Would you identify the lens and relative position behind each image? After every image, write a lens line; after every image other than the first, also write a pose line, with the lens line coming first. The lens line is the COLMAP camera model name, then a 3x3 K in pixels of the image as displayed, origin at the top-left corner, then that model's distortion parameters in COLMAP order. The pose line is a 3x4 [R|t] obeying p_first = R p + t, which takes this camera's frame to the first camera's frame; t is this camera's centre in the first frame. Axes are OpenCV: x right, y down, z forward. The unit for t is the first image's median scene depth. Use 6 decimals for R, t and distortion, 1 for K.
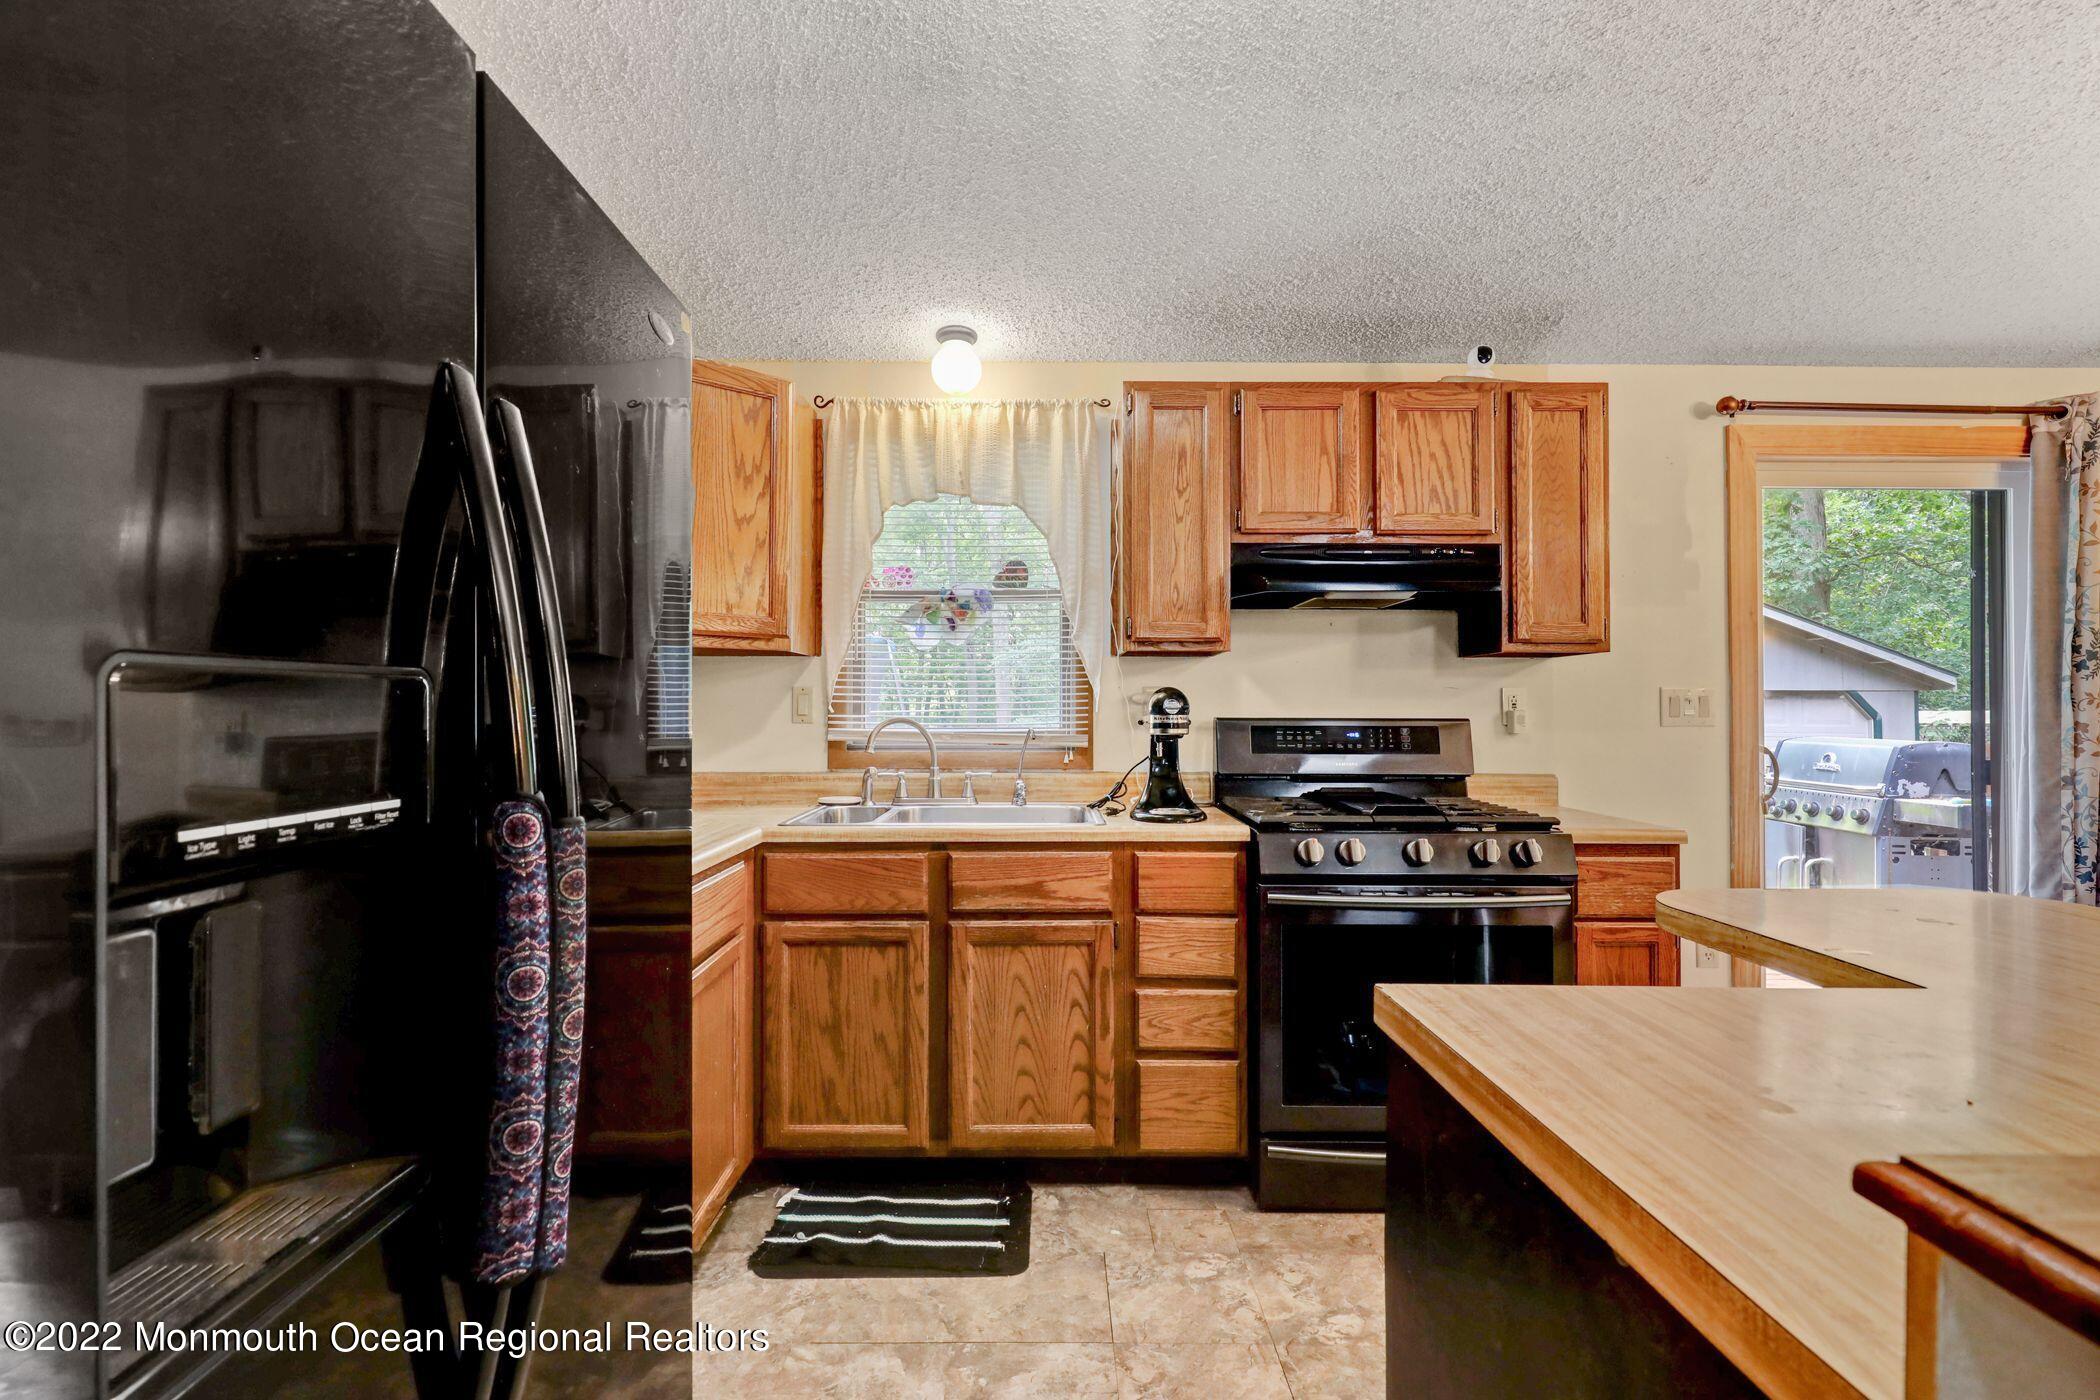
lens RADIAL K [[940.0, 0, 1039.0], [0, 940.0, 693.2], [0, 0, 1]] dist [-0.002539, -0.000089]
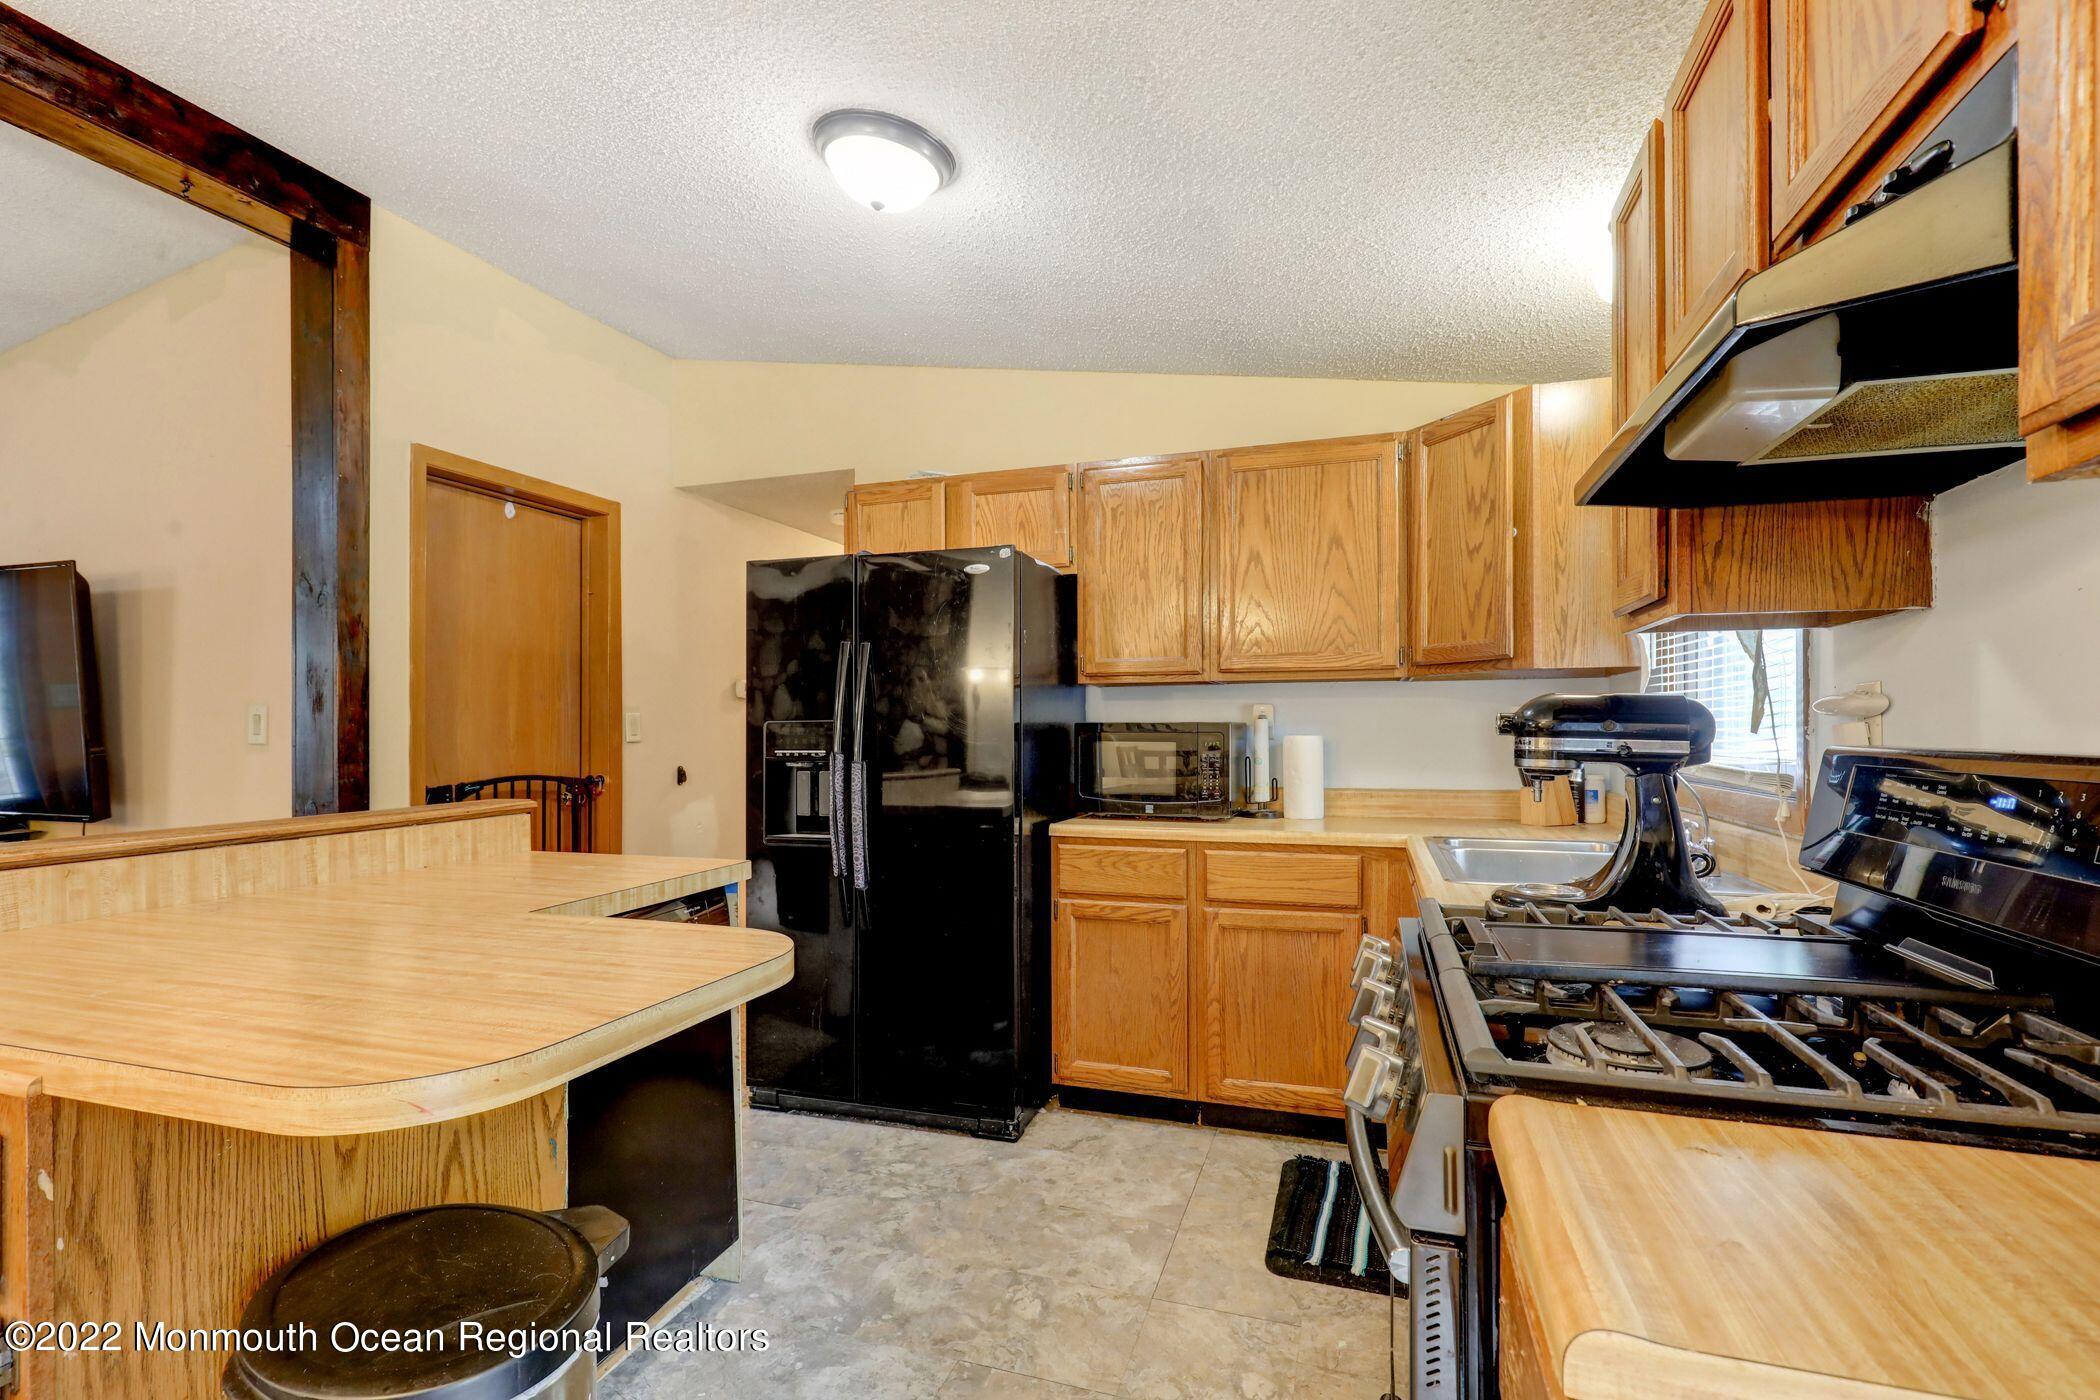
lens RADIAL K [[940.0, 0, 1063.5], [0, 940.0, 727.9], [0, 0, 1]] dist [-0.002539, -0.000089]
pose [[-0.304523, -0.002001, -0.952503, 0.790821], [0.016111, 0.999844, -0.007251, 0.014131], [0.952369, -0.017554, -0.304443, 0.840287]]
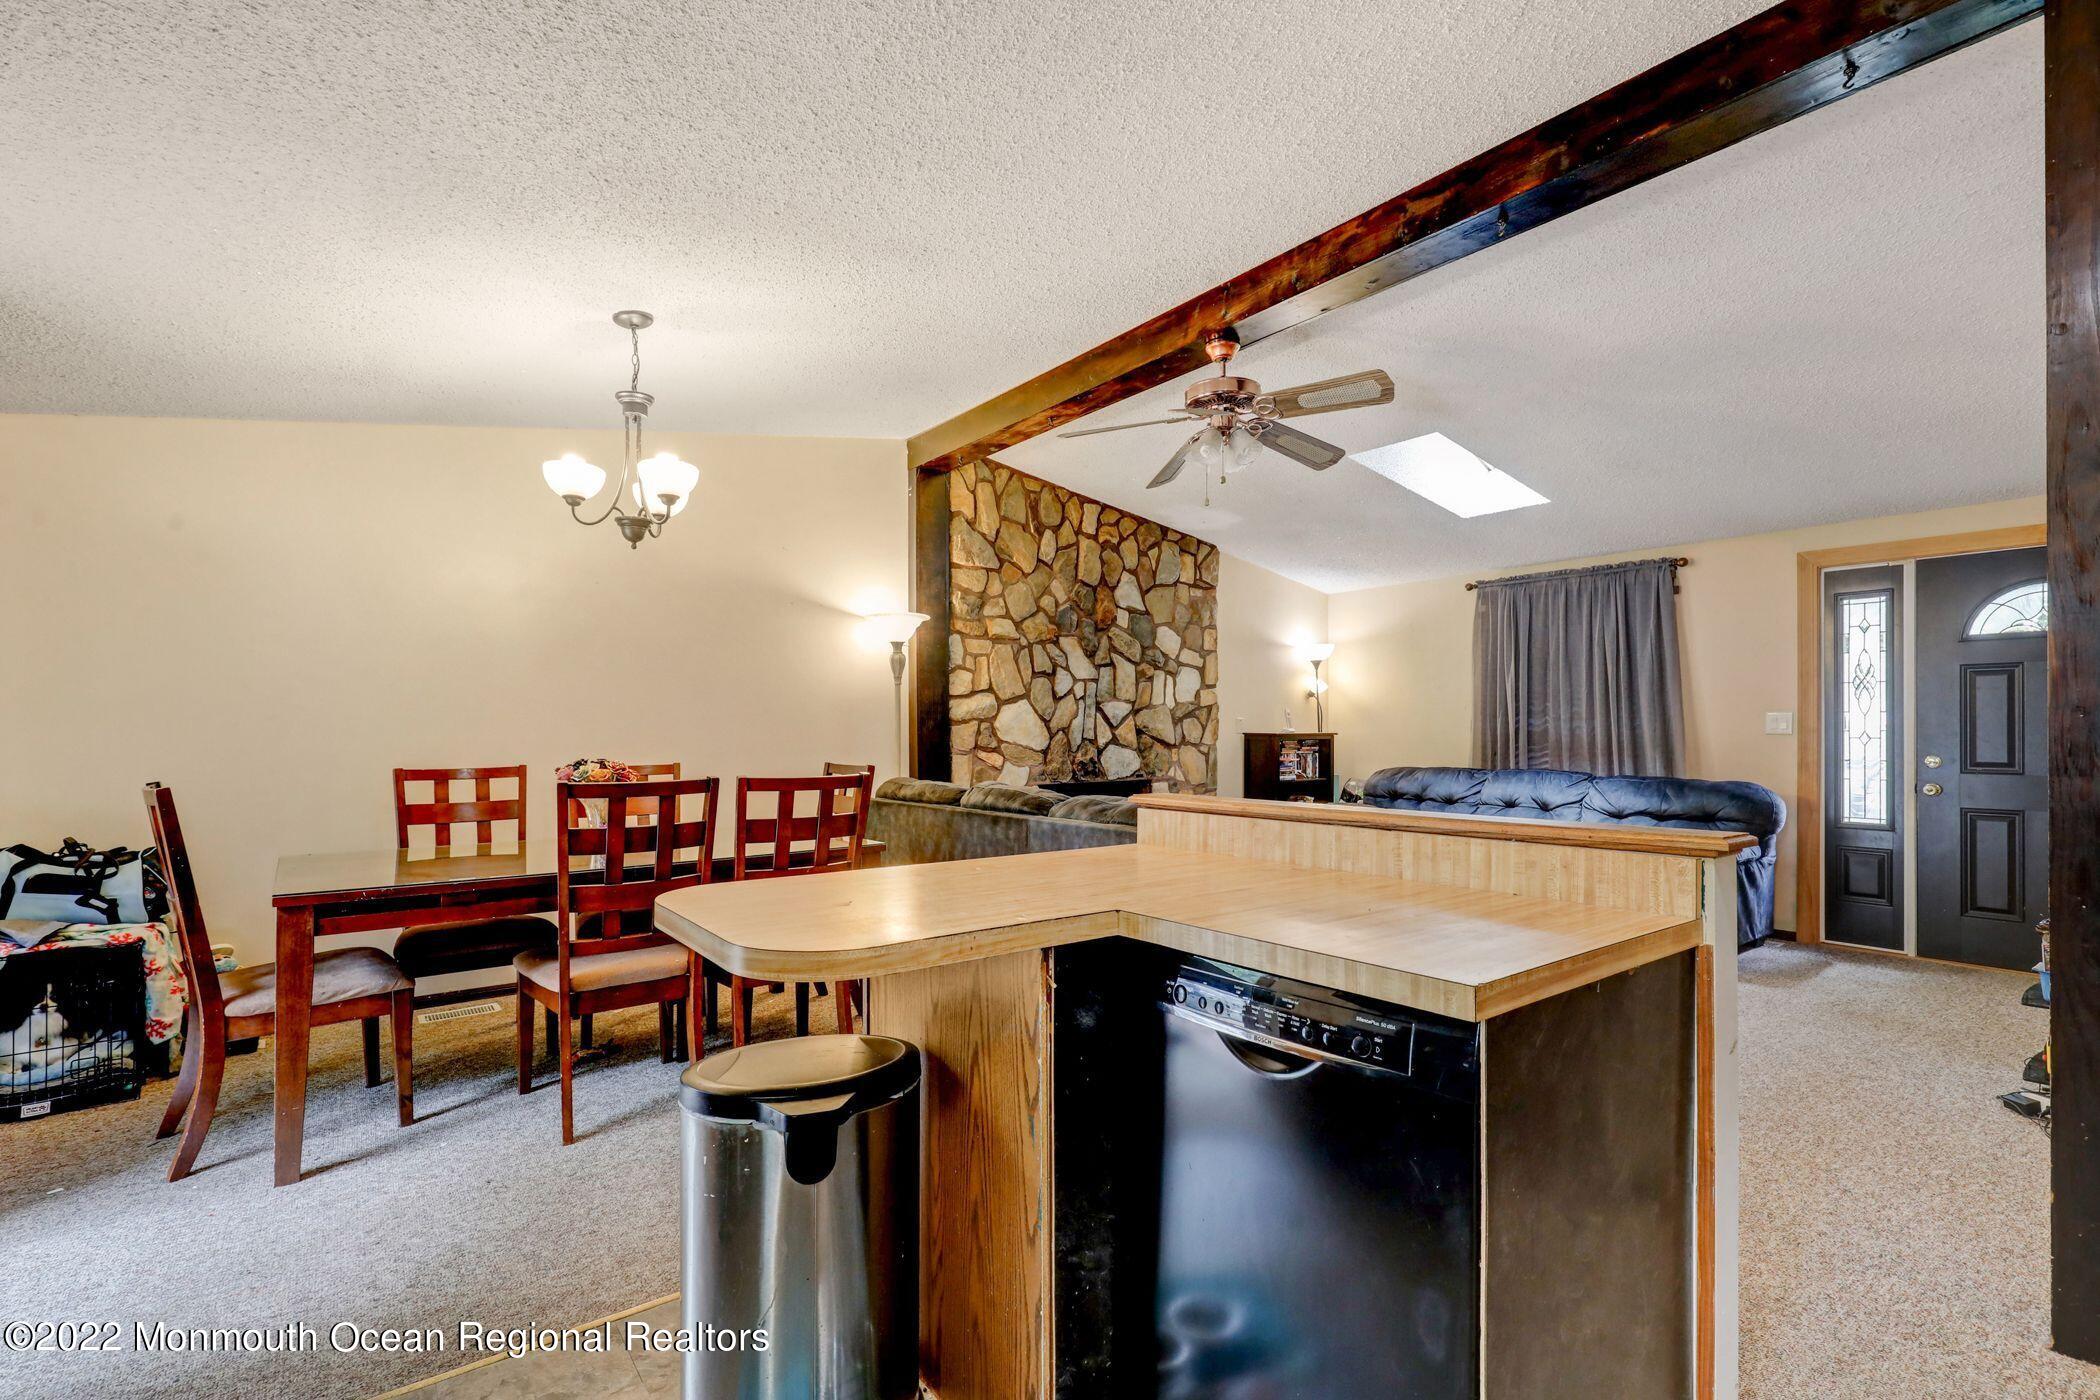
lens RADIAL K [[940.0, 0, 1050.2], [0, 940.0, 725.1], [0, 0, 1]] dist [-0.002539, -0.000089]
pose [[-0.601137, -0.000867, 0.799146, -0.049293], [-0.012078, 0.999895, -0.008000, 0.012219], [-0.799055, -0.014462, -0.601084, 0.724650]]
